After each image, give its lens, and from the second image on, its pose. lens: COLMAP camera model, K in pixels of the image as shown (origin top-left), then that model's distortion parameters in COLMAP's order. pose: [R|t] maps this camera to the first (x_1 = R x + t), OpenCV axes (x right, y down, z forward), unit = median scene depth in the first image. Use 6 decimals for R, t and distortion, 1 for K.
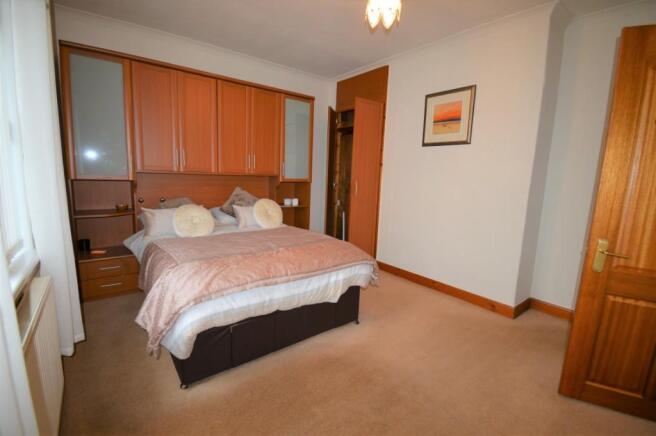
lens RADIAL K [[296.7, 0, 326.9], [0, 296.7, 215.4], [0, 0, 1]] dist [-0.000411, -0.000211]
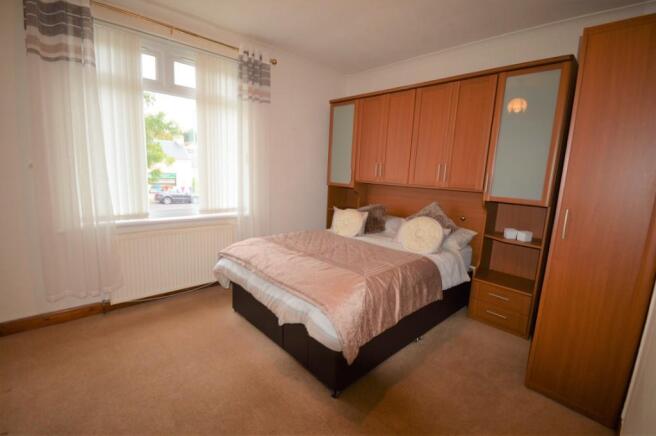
lens RADIAL K [[296.7, 0, 327.1], [0, 296.7, 218.1], [0, 0, 1]] dist [-0.000411, -0.000211]
pose [[0.072960, 0.141672, -0.987221, 0.671240], [-0.173869, 0.976508, 0.127285, -0.127433], [0.982062, 0.162361, 0.095878, 0.741429]]
